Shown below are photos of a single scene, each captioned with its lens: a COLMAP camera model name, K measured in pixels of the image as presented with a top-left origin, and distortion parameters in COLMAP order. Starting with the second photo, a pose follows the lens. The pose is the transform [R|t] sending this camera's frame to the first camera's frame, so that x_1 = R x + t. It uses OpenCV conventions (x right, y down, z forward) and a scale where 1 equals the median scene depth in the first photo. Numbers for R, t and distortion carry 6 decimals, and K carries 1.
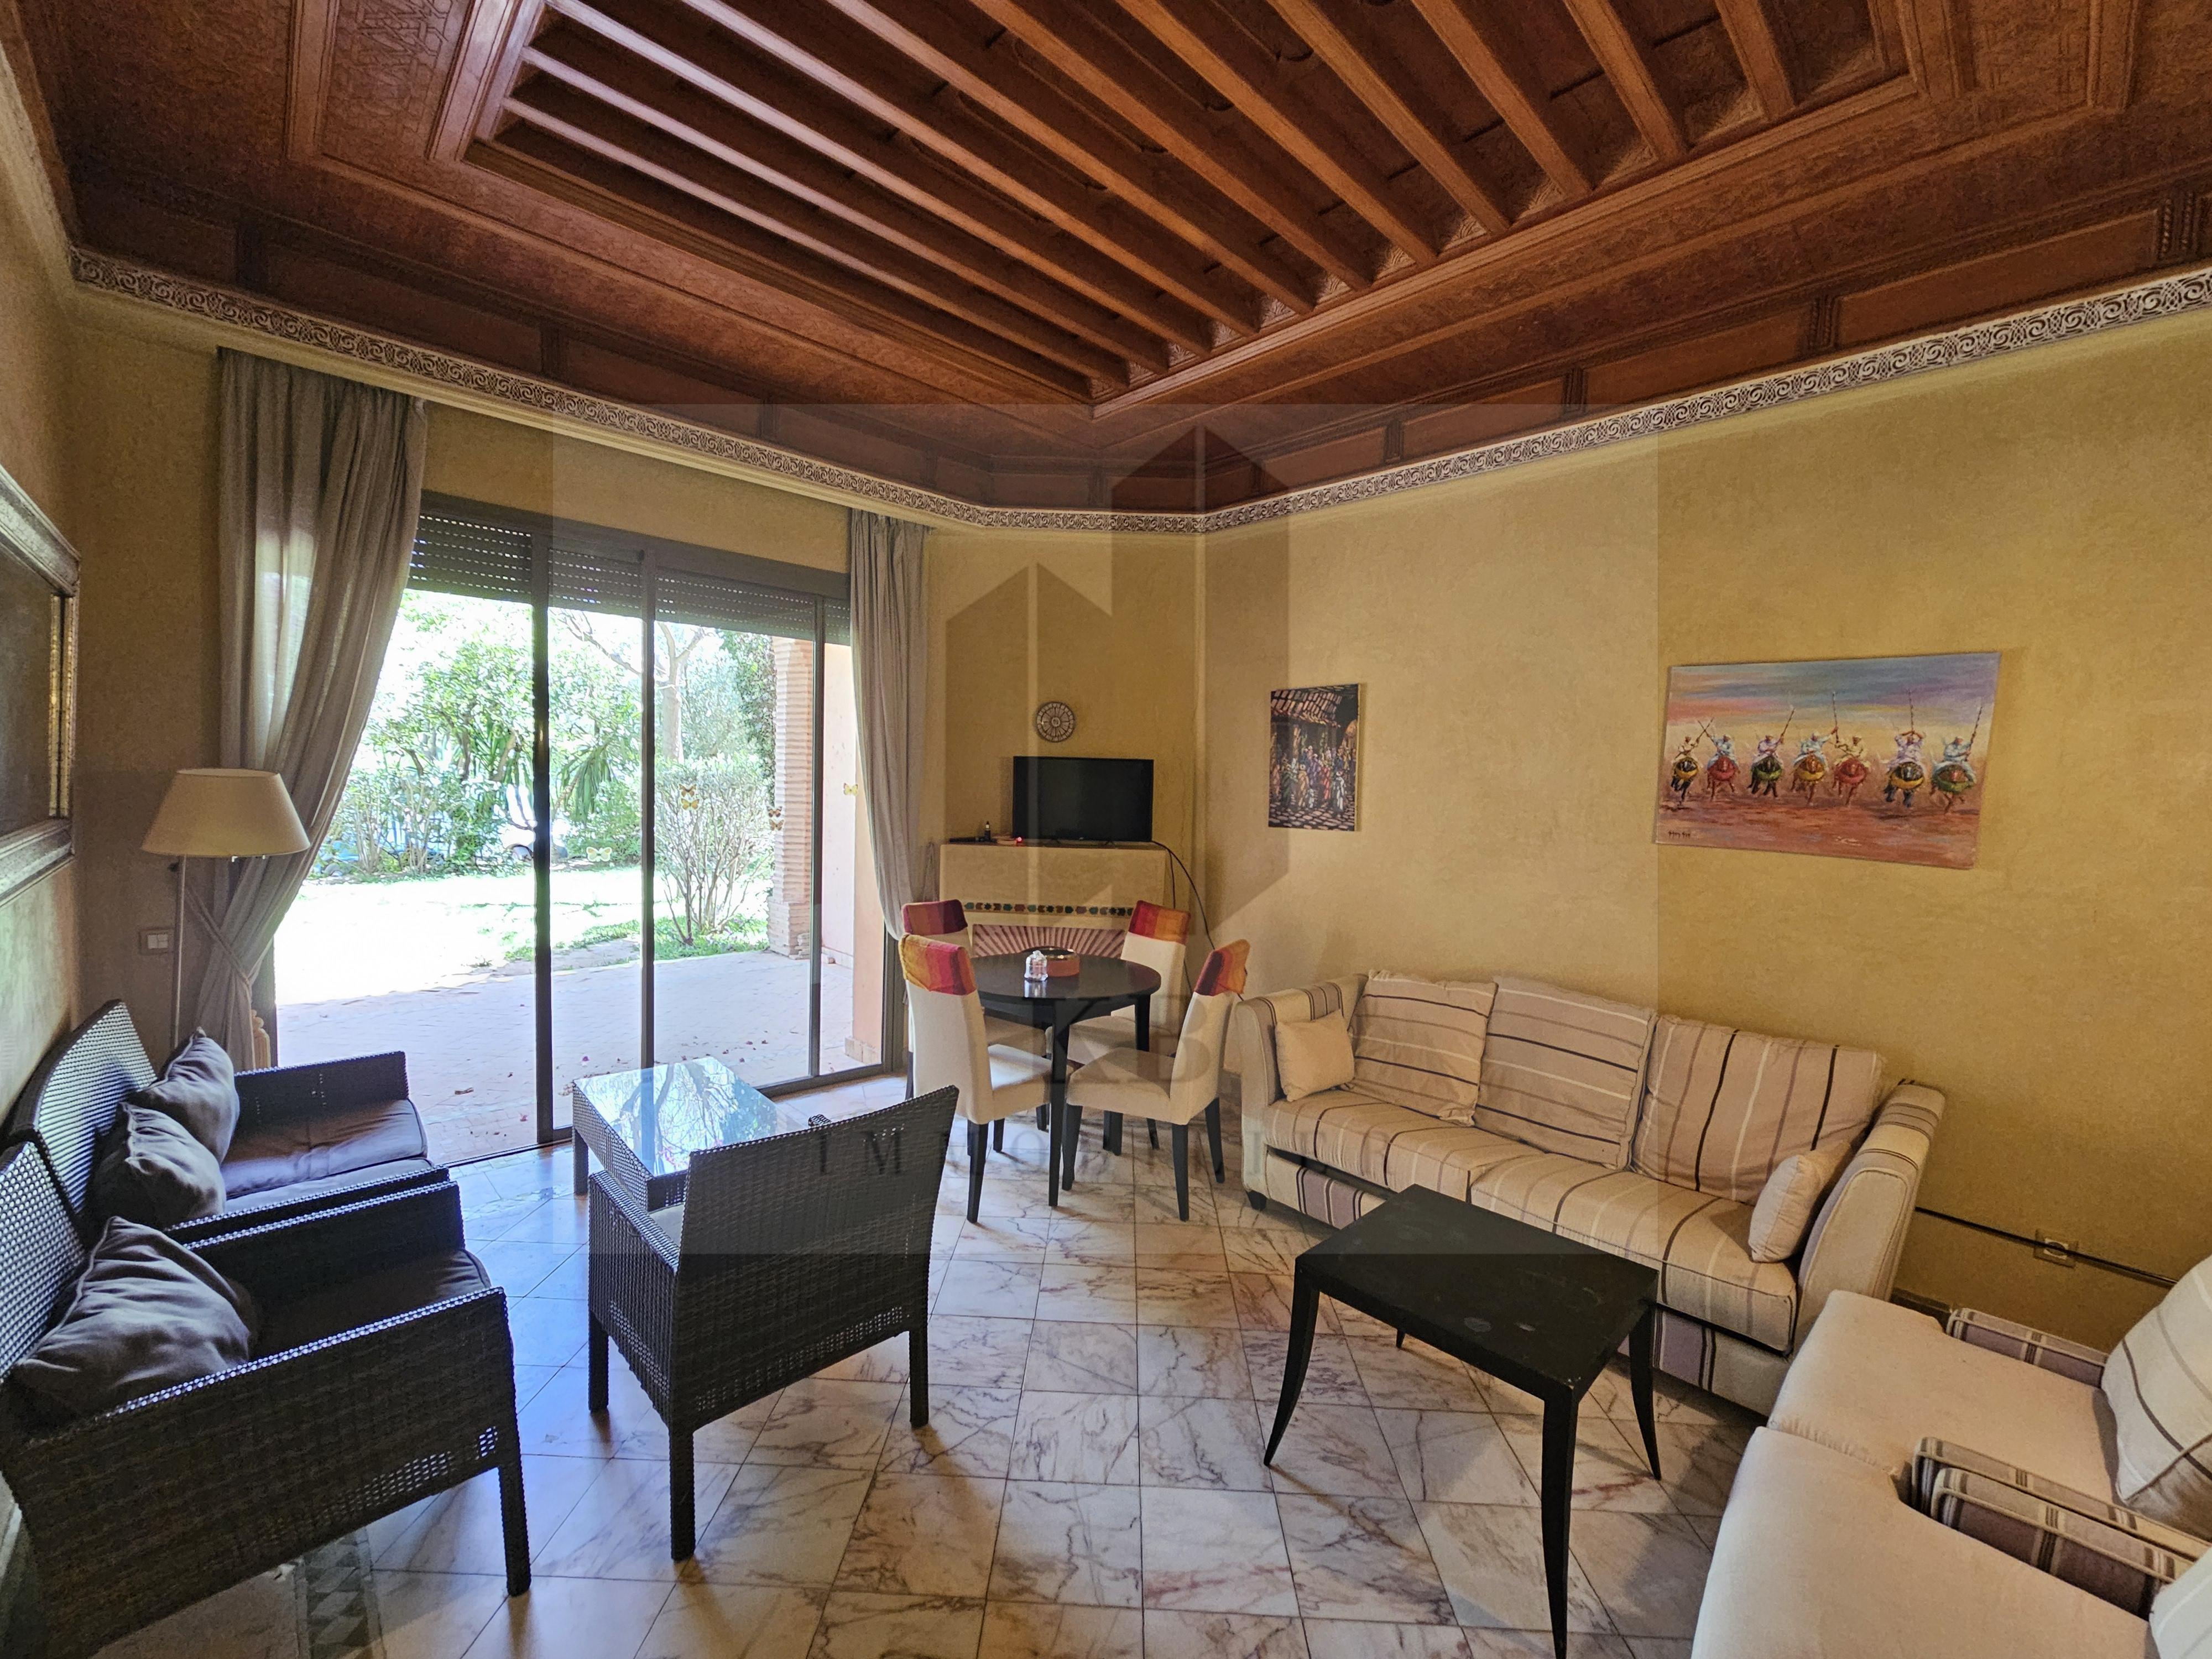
lens RADIAL K [[906.8, 0, 1099.3], [0, 906.8, 838.3], [0, 0, 1]] dist [0.000193, -0.000724]
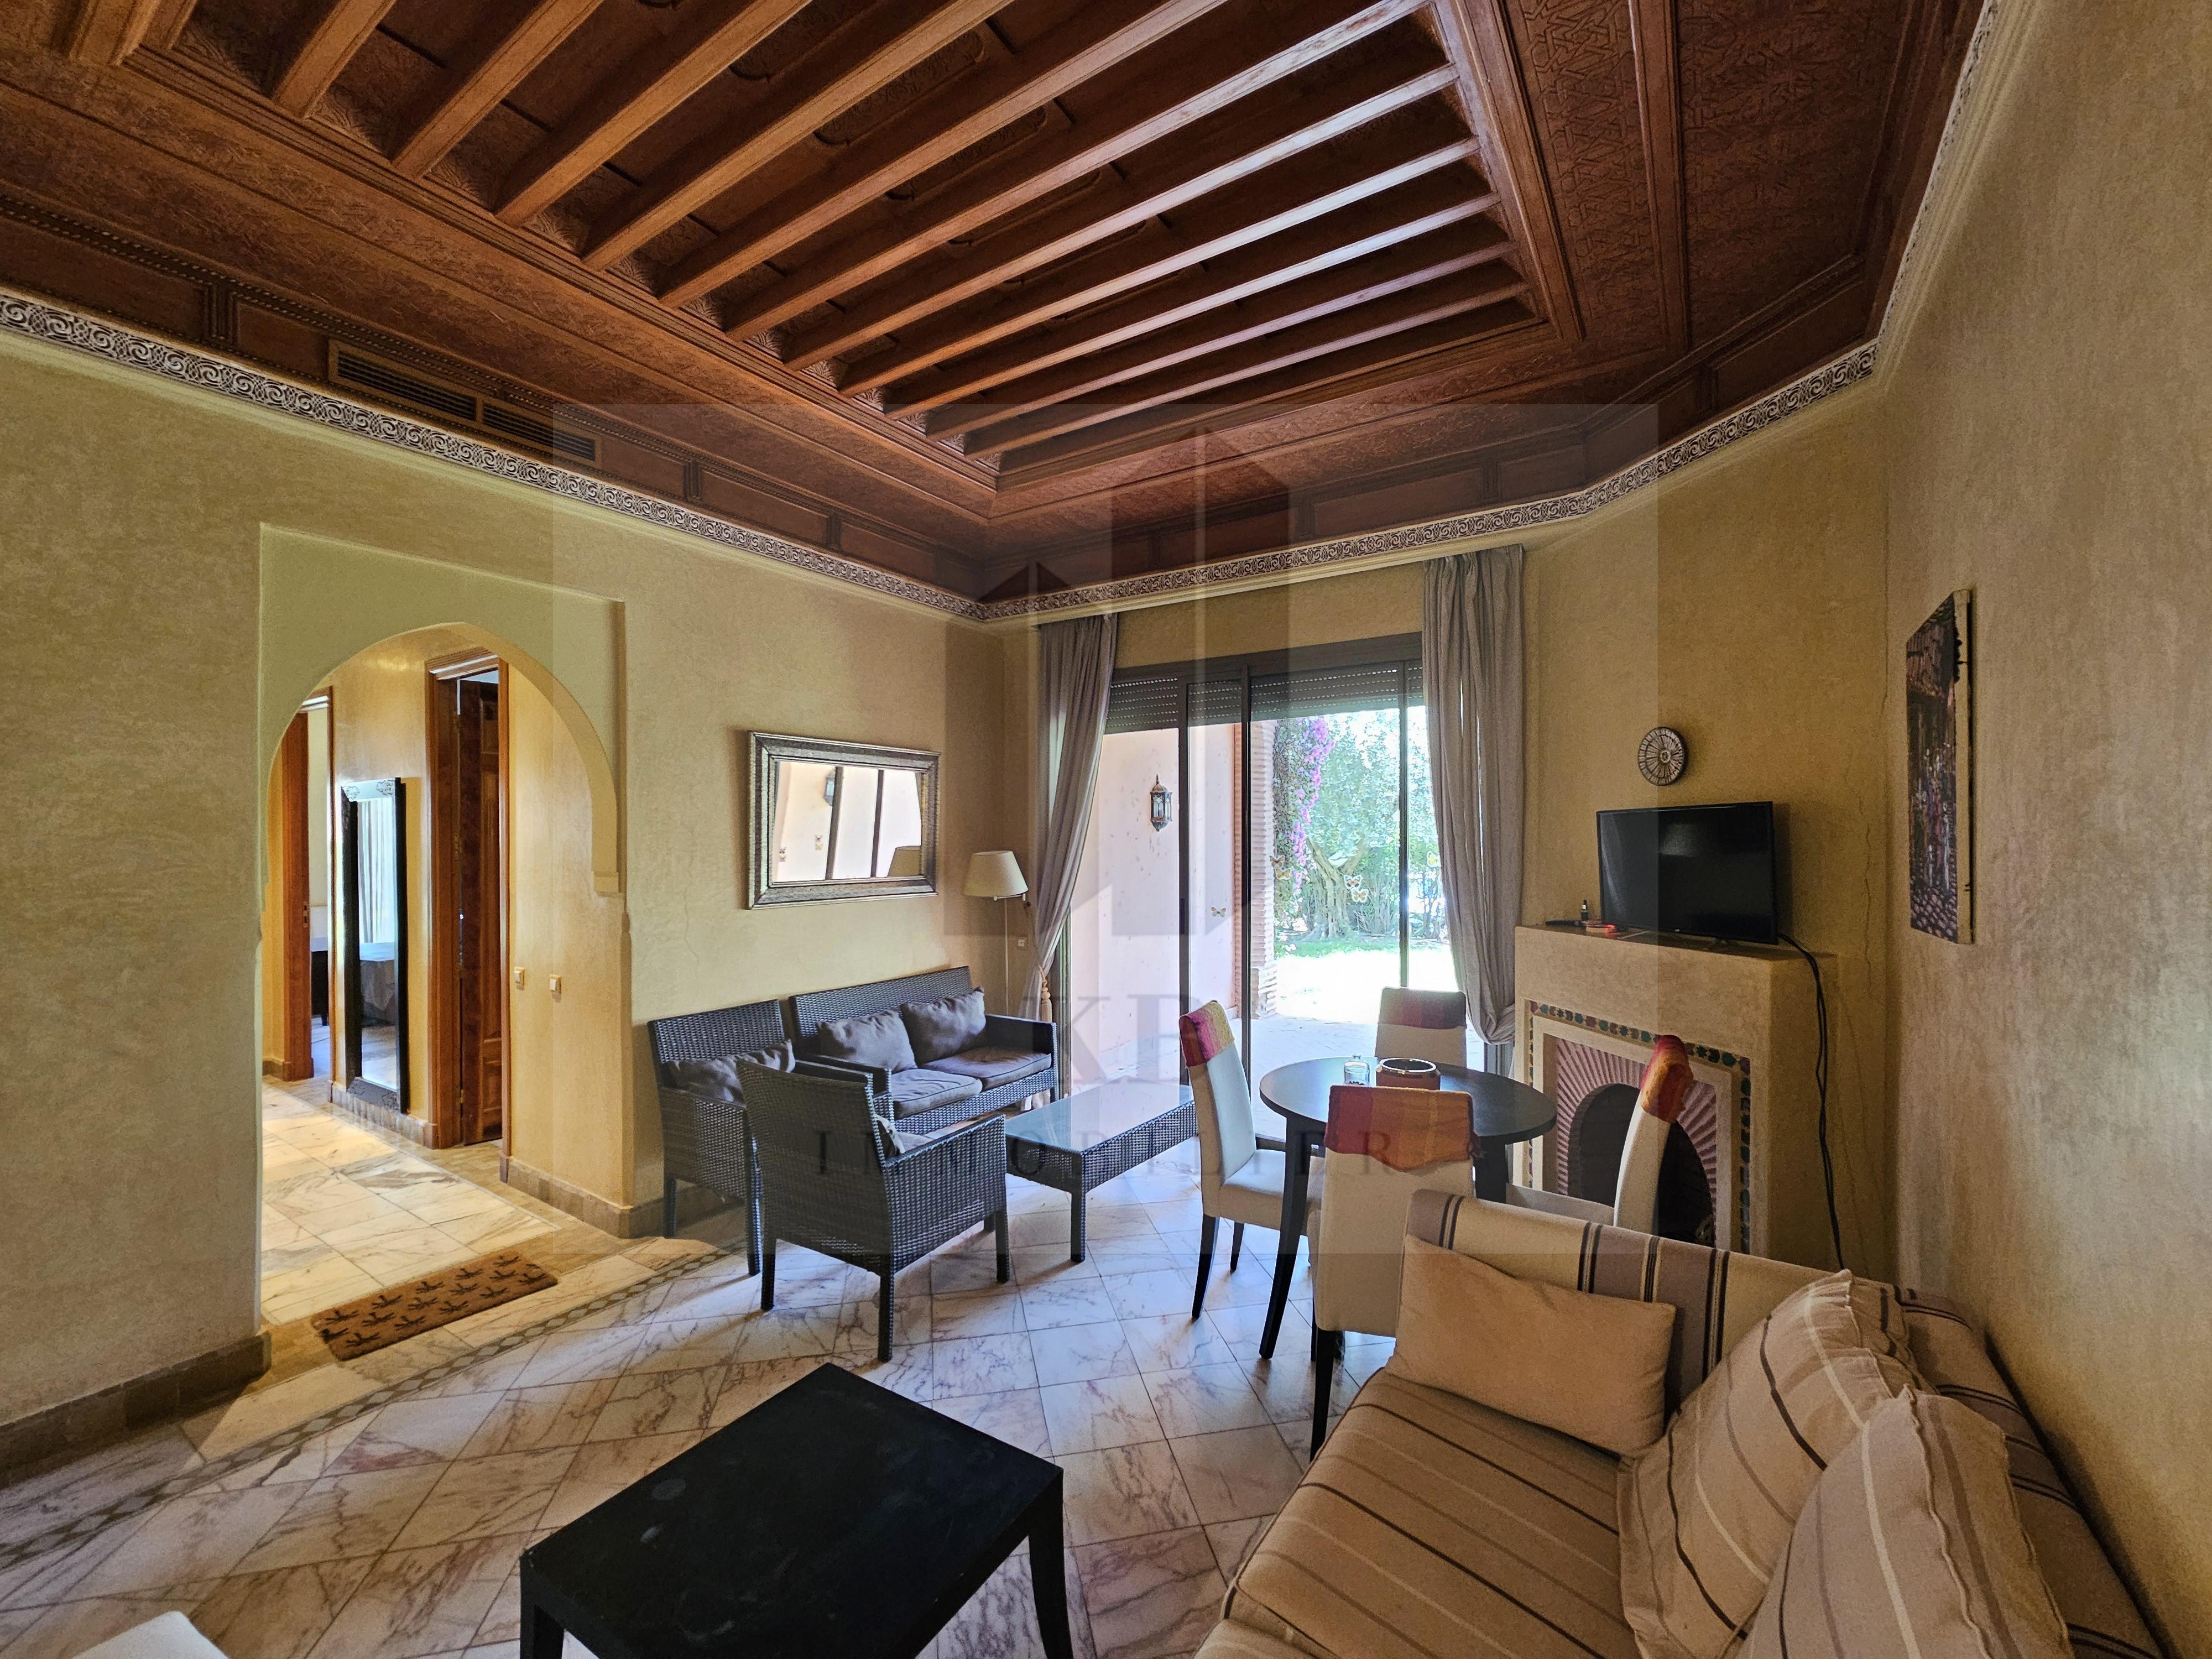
lens RADIAL K [[906.8, 0, 1106.4], [0, 906.8, 838.0], [0, 0, 1]] dist [0.000193, -0.000724]
pose [[0.220211, -0.029453, -0.975007, 0.593502], [-0.056454, 0.997484, -0.042883, -0.020065], [0.973817, 0.064487, 0.217994, 0.520477]]
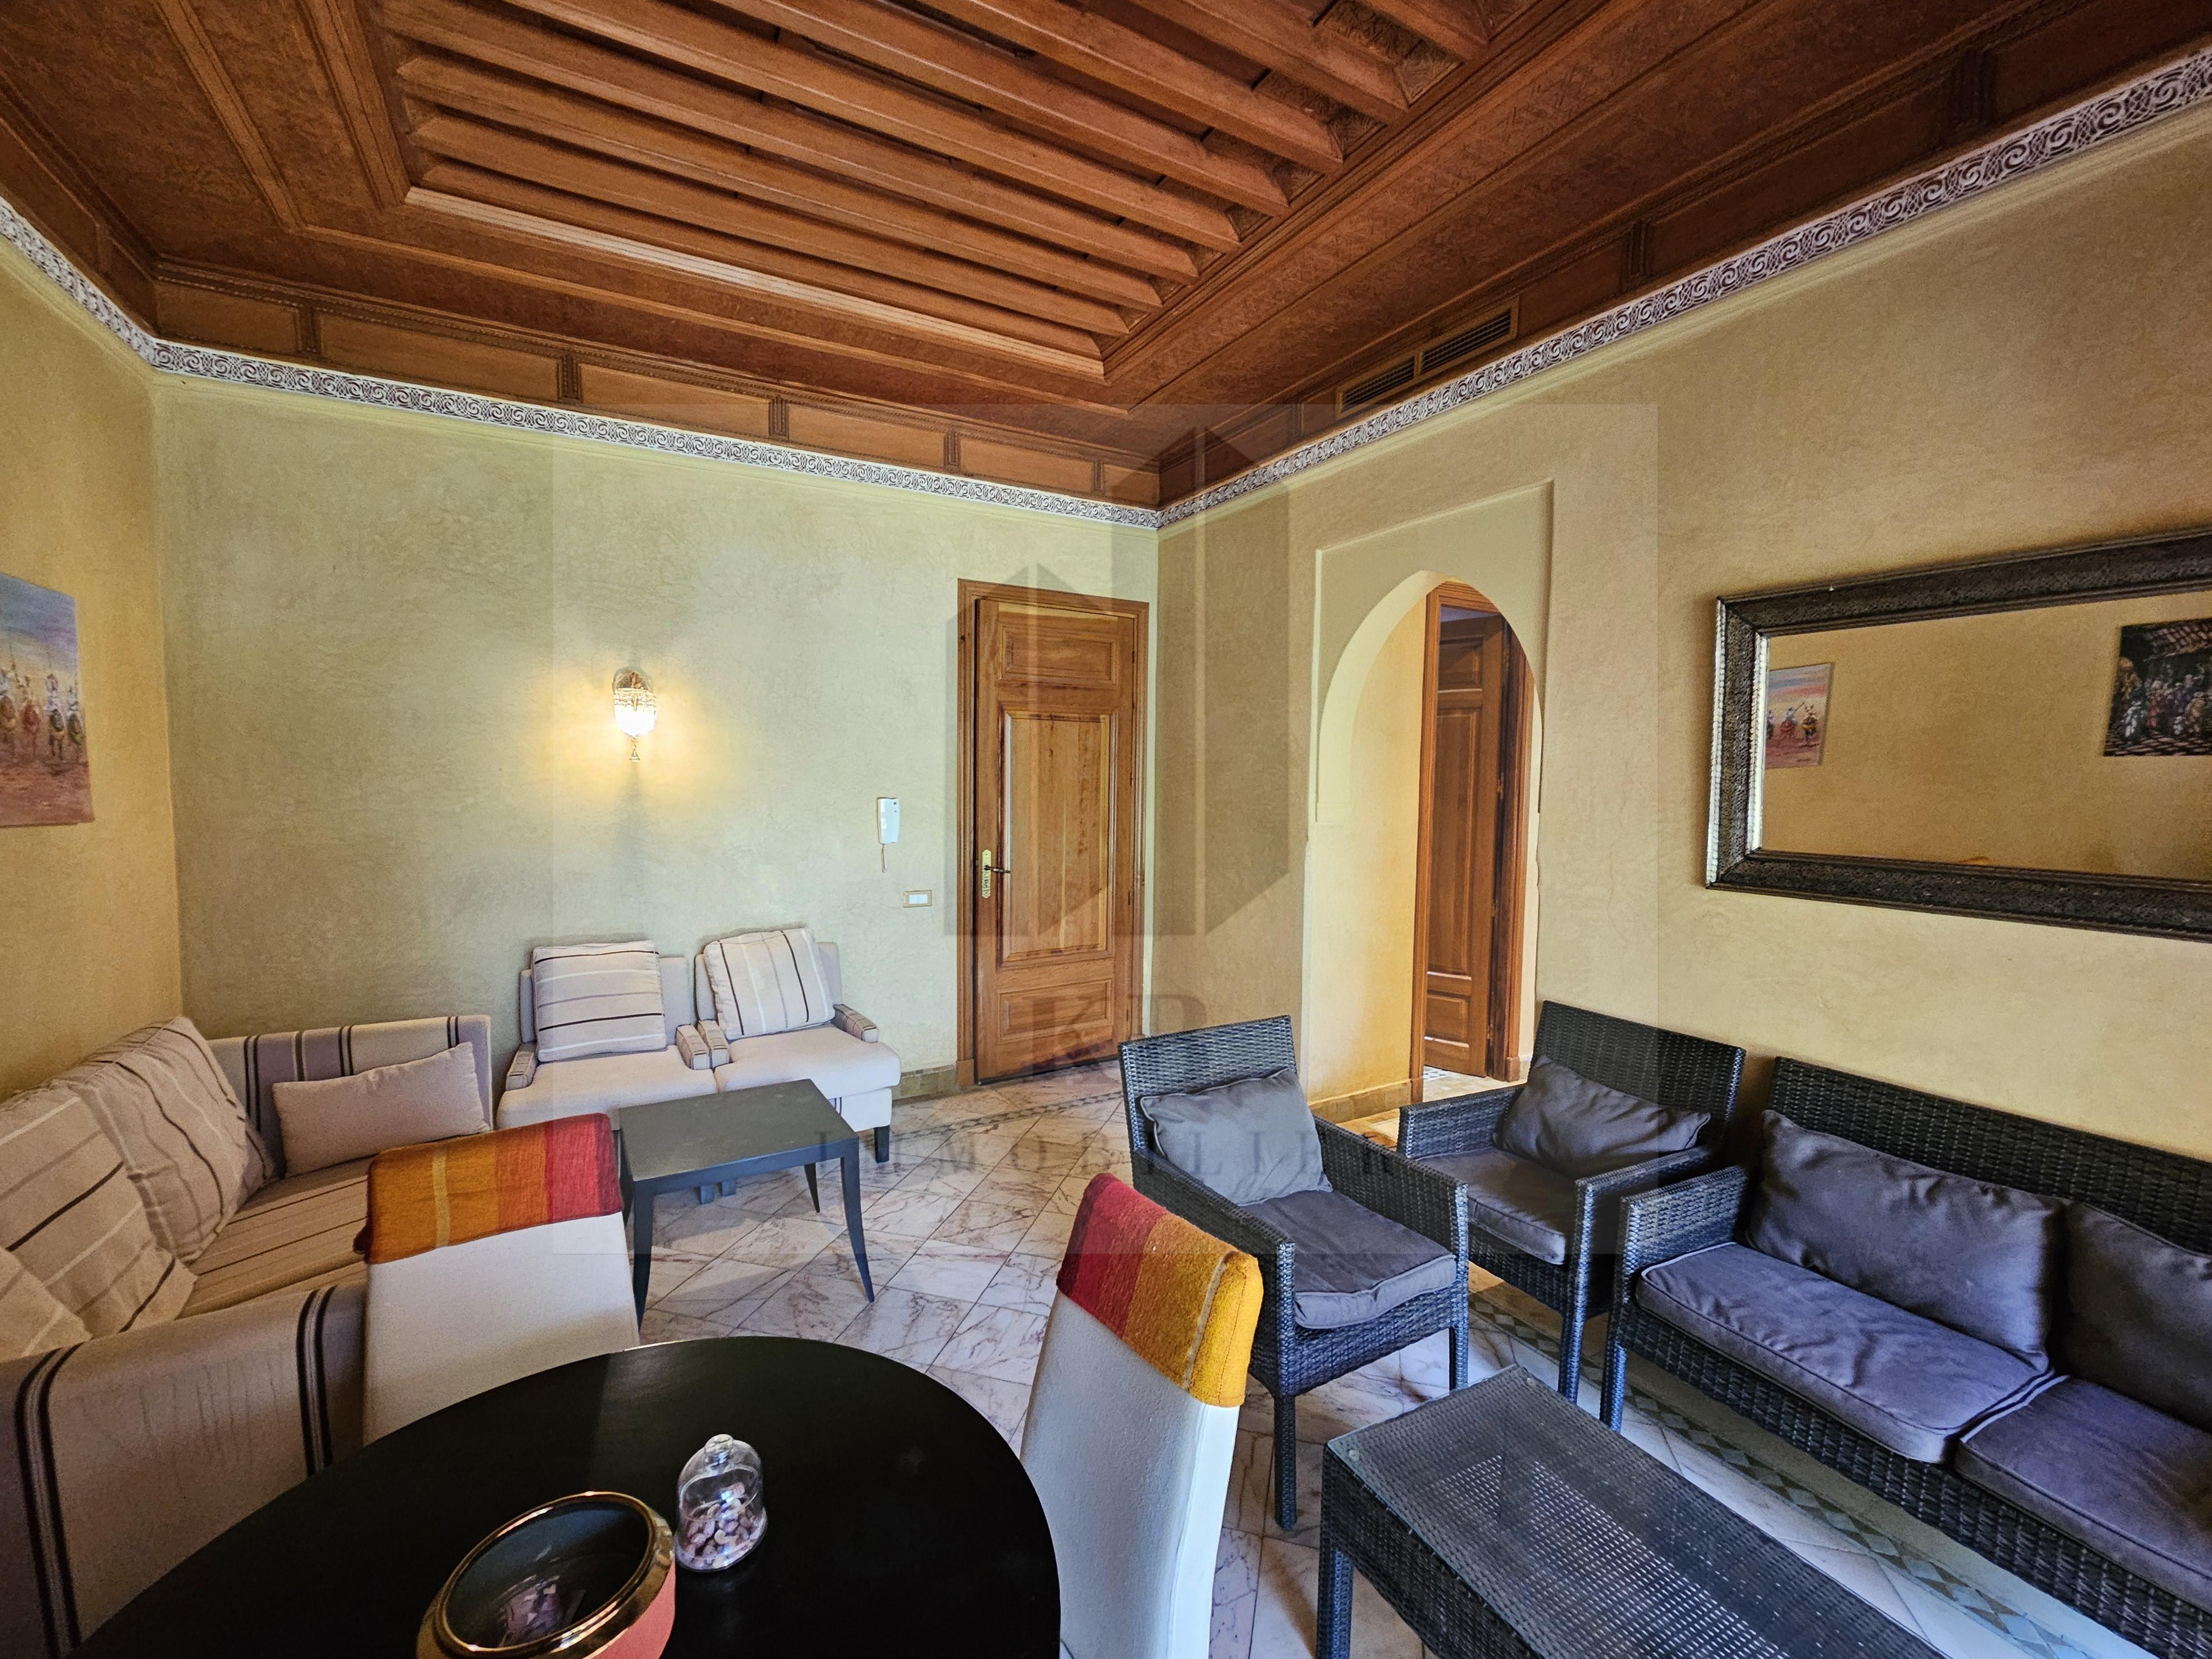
lens RADIAL K [[906.8, 0, 1094.7], [0, 906.8, 835.0], [0, 0, 1]] dist [0.000193, -0.000724]
pose [[-0.966616, -0.059434, 0.249242, -0.201604], [-0.025353, 0.990138, 0.137781, -0.072181], [-0.254972, 0.126863, -0.958590, 1.049103]]
